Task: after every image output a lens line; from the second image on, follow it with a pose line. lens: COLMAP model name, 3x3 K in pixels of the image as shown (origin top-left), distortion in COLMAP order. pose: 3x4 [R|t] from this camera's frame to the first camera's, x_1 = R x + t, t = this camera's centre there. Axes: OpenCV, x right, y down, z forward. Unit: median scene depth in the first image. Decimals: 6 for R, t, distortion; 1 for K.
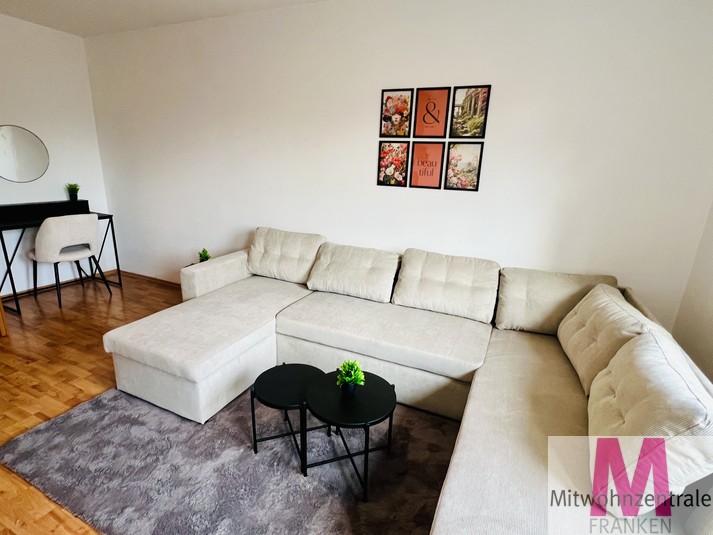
lens RADIAL K [[371.1, 0, 354.9], [0, 371.1, 269.9], [0, 0, 1]] dist [0.000338, -0.000410]
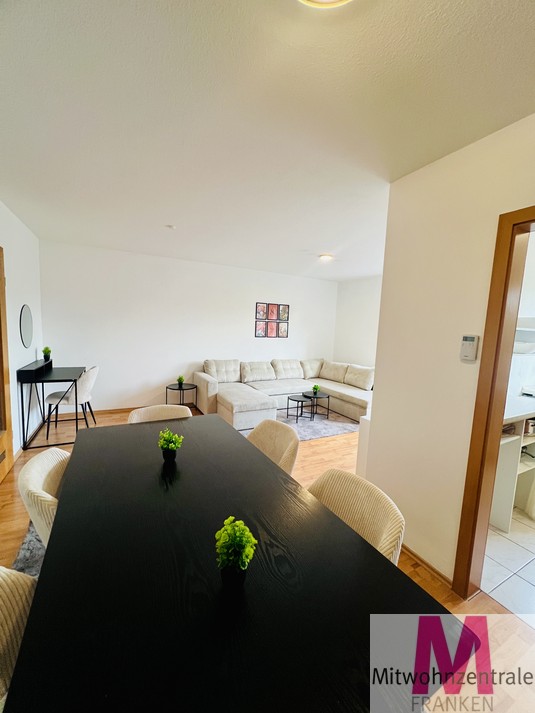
lens RADIAL K [[286.8, 0, 267.5], [0, 286.8, 356.5], [0, 0, 1]] dist [-0.000630, -0.000151]
pose [[0.607212, -0.099233, 0.788319, -1.613641], [0.205241, 0.978087, -0.034968, -0.015115], [-0.767574, 0.183028, 0.614272, -0.275855]]
